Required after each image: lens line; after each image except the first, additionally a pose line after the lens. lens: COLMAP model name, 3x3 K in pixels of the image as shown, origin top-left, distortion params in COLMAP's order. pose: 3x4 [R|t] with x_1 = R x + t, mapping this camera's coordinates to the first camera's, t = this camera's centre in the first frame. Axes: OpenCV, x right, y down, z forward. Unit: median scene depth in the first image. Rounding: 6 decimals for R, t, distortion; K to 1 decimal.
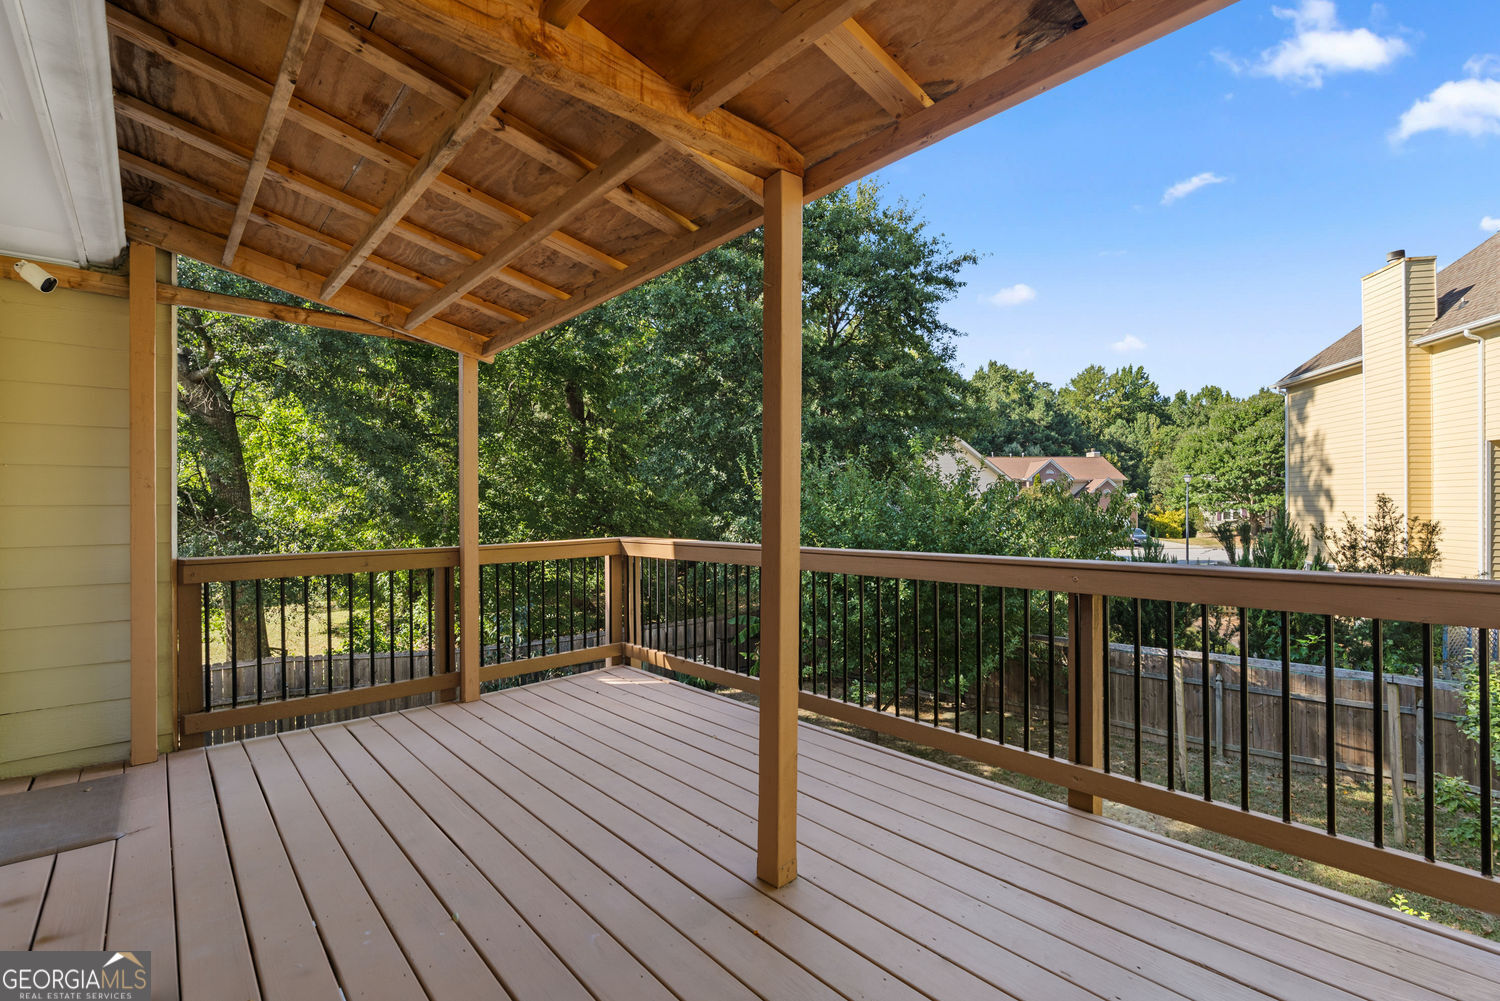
lens RADIAL K [[679.7, 0, 748.8], [0, 679.7, 502.7], [0, 0, 1]] dist [-0.000080, 0.000085]
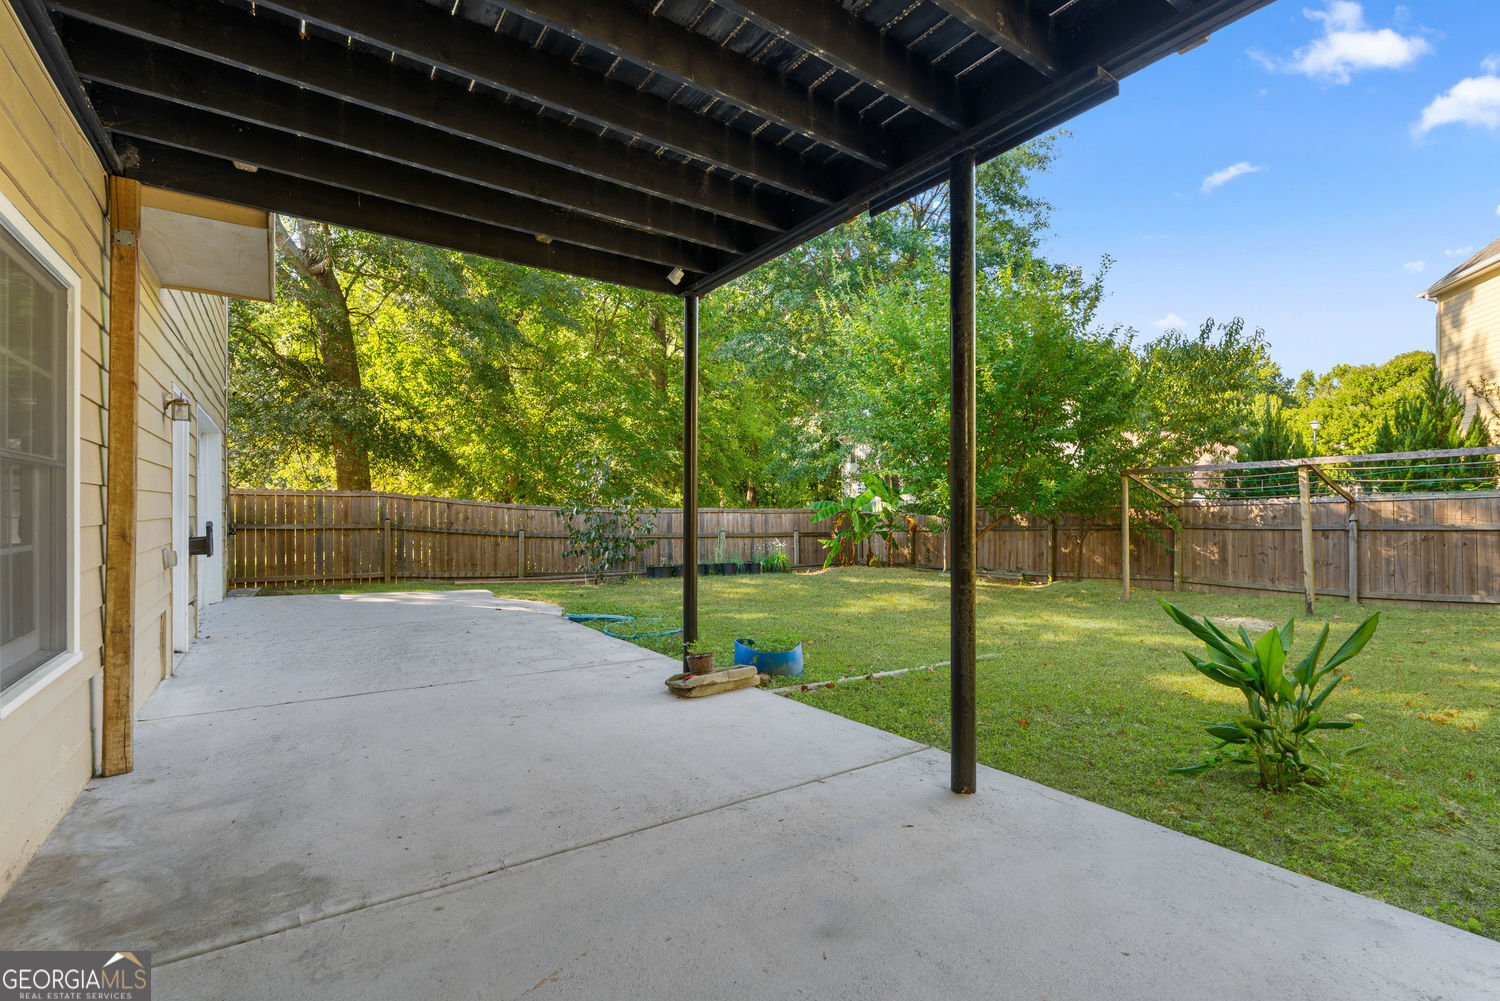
lens RADIAL K [[679.7, 0, 746.5], [0, 679.7, 507.3], [0, 0, 1]] dist [-0.000080, 0.000085]
pose [[0.992467, 0.008189, -0.122240, 0.002972], [-0.008096, 0.999966, 0.001260, 0.127116], [0.122247, -0.000261, 0.992500, 0.005525]]
